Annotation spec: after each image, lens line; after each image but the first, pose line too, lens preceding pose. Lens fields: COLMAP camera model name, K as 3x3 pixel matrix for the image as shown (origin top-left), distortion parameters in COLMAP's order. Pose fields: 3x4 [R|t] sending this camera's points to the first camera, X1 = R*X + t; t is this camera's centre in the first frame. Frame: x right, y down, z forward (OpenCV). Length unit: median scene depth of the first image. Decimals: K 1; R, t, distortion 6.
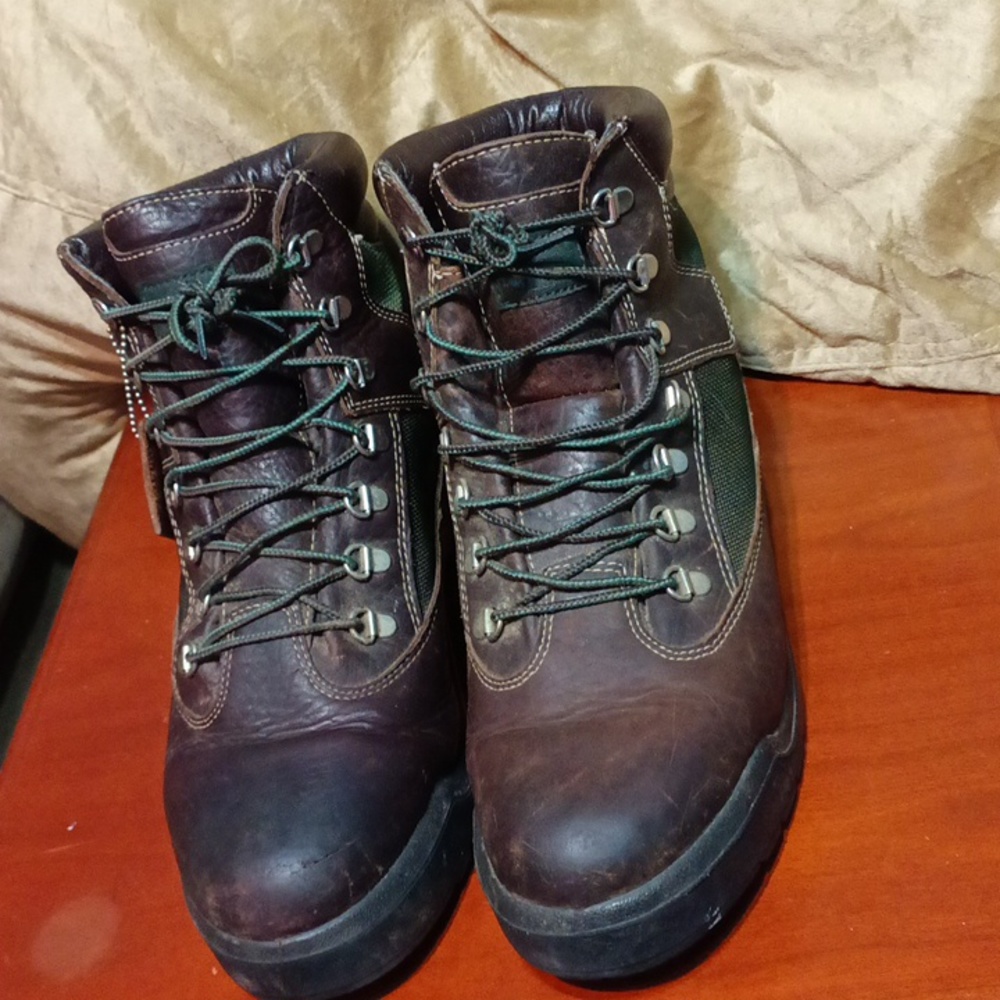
lens RADIAL K [[1675.4, 0, 497.6], [0, 1675.4, 501.2], [0, 0, 1]] dist [0.030497, 0.000000]
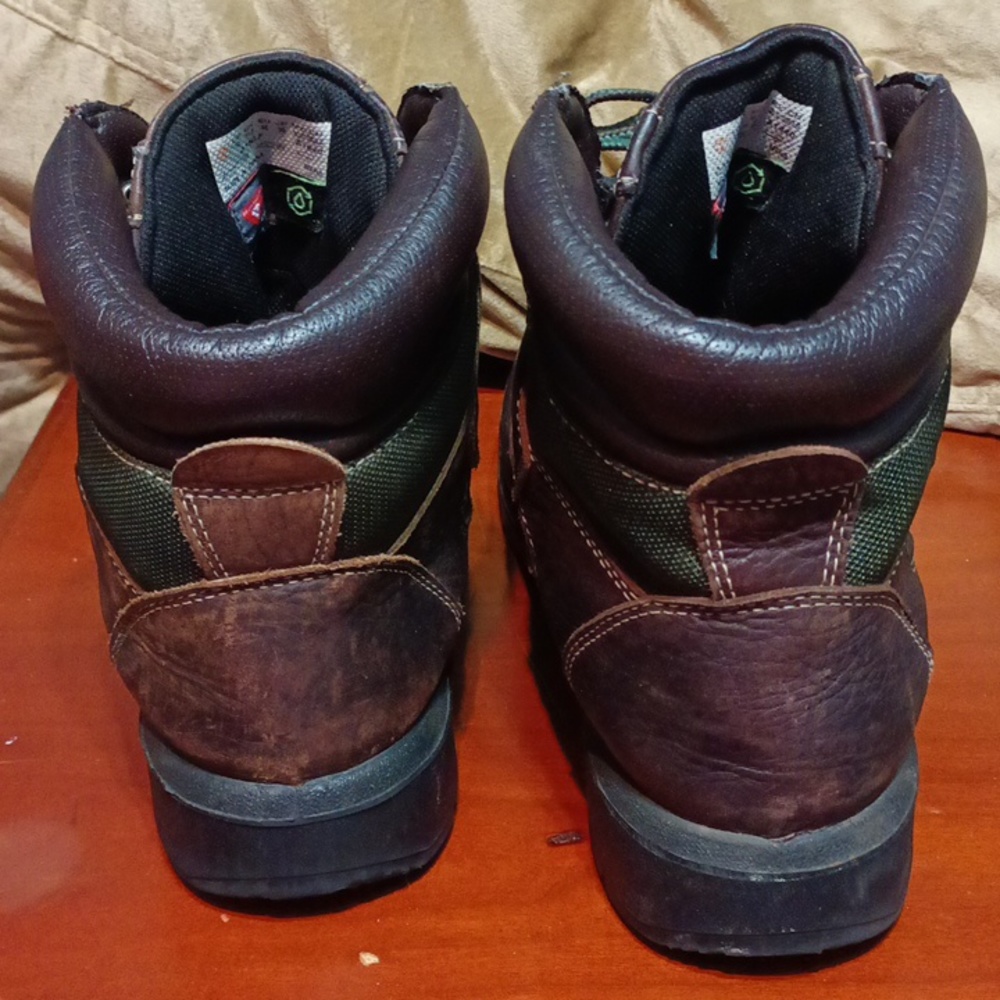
lens RADIAL K [[1675.4, 0, 503.4], [0, 1675.4, 502.2], [0, 0, 1]] dist [0.030497, 0.000000]
pose [[0.964848, 0.202015, 0.168100, -0.180265], [-0.167010, 0.965183, -0.201317, 0.196892], [-0.202917, 0.166166, 0.964994, 0.191975]]
